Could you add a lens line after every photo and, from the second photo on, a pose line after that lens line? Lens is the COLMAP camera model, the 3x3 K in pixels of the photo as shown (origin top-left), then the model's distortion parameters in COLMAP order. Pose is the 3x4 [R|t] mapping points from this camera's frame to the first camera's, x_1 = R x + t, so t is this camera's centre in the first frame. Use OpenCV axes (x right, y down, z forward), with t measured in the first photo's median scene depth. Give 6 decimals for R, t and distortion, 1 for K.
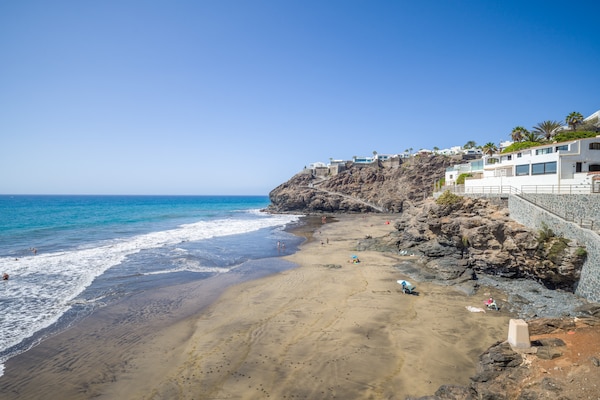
lens RADIAL K [[297.3, 0, 302.8], [0, 297.3, 201.0], [0, 0, 1]] dist [-0.001389, -0.000093]
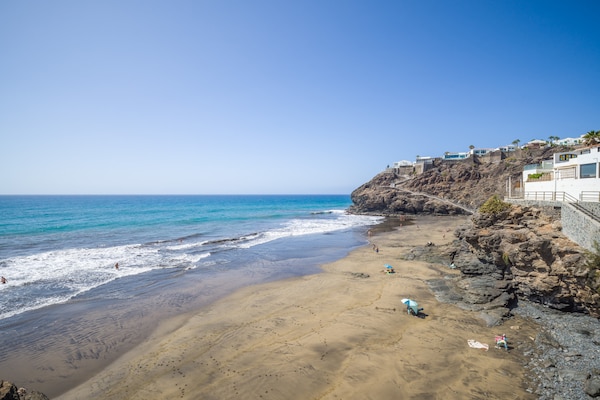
lens RADIAL K [[297.3, 0, 302.8], [0, 297.3, 201.0], [0, 0, 1]] dist [-0.001389, -0.000093]
pose [[0.950414, 0.003940, -0.310961, 0.171124], [-0.002983, 0.999989, 0.003554, -0.016242], [0.310972, -0.002450, 0.950416, 0.030543]]
